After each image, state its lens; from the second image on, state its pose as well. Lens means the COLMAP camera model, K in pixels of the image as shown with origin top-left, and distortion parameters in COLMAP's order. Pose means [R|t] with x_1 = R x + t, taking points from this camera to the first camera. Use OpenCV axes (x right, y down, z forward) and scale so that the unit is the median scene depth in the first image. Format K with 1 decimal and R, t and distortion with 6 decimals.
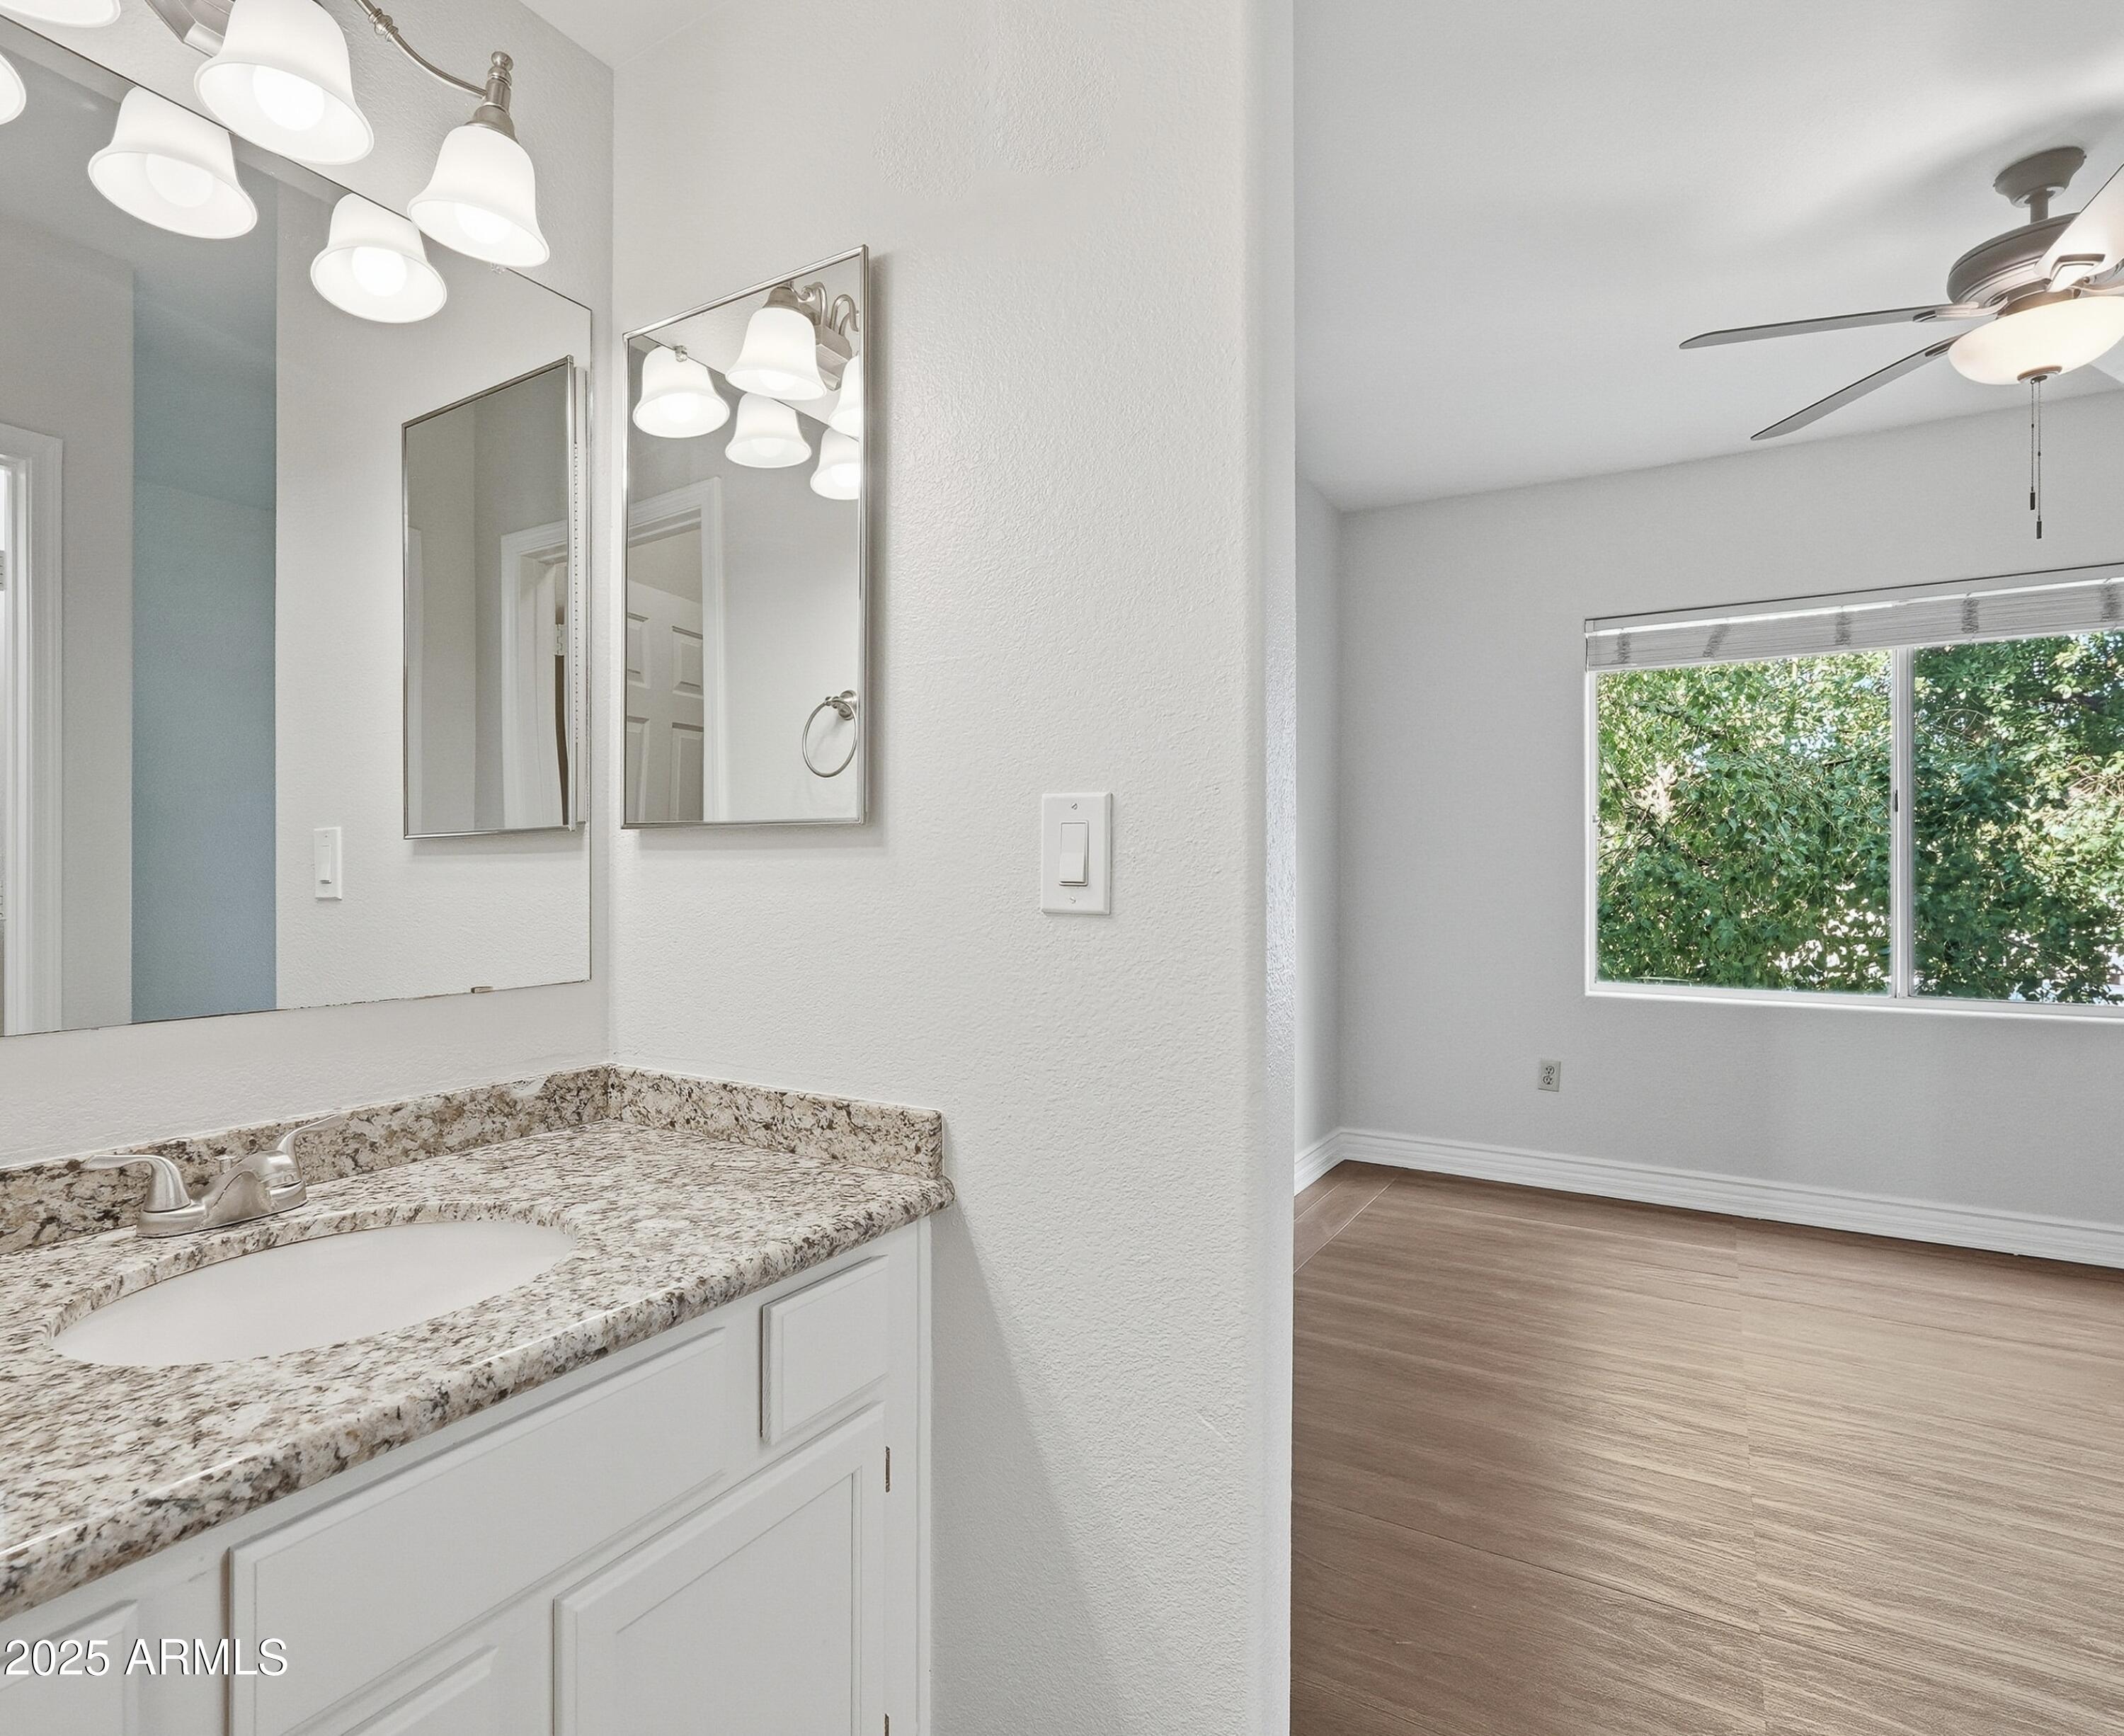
lens RADIAL K [[1159.3, 0, 937.7], [0, 1159.3, 872.1], [0, 0, 1]] dist [0.001441, 0.008520]
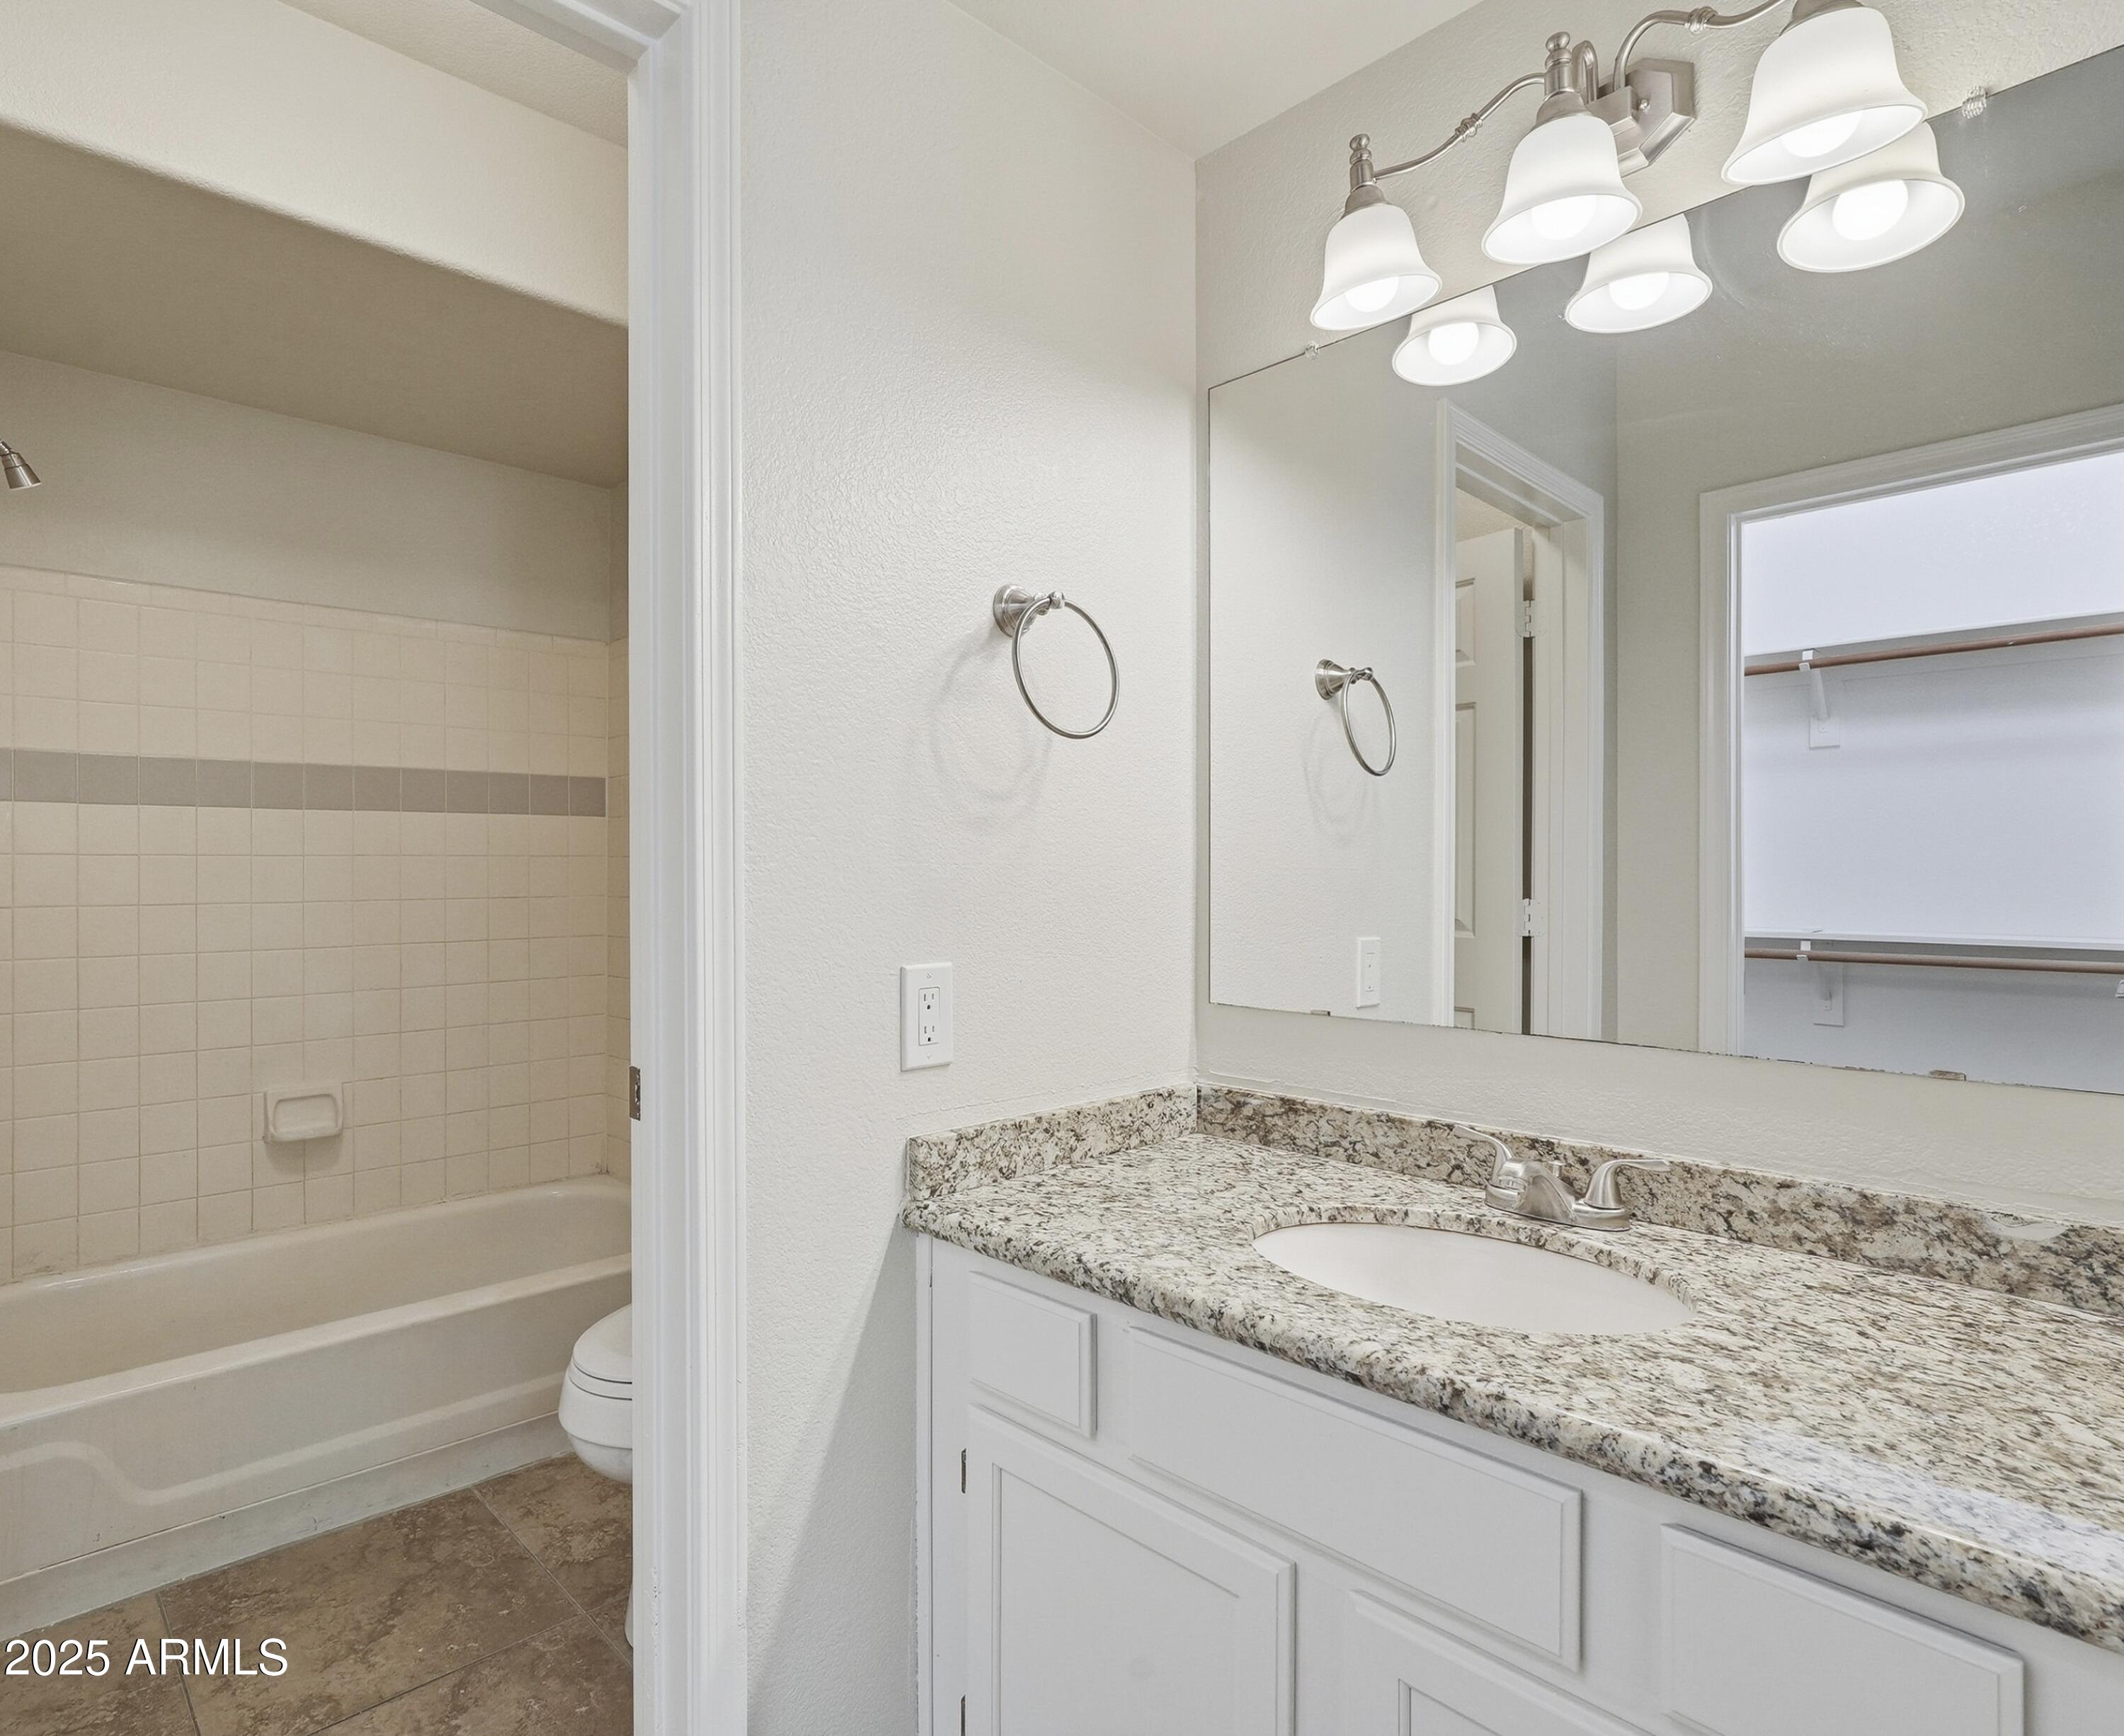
lens RADIAL K [[1159.3, 0, 937.7], [0, 1159.3, 872.1], [0, 0, 1]] dist [0.001441, 0.008520]
pose [[-0.242068, -0.008895, -0.970218, 0.652520], [-0.004786, 0.999957, -0.007974, -0.027486], [0.970247, 0.002714, -0.242100, 0.700709]]
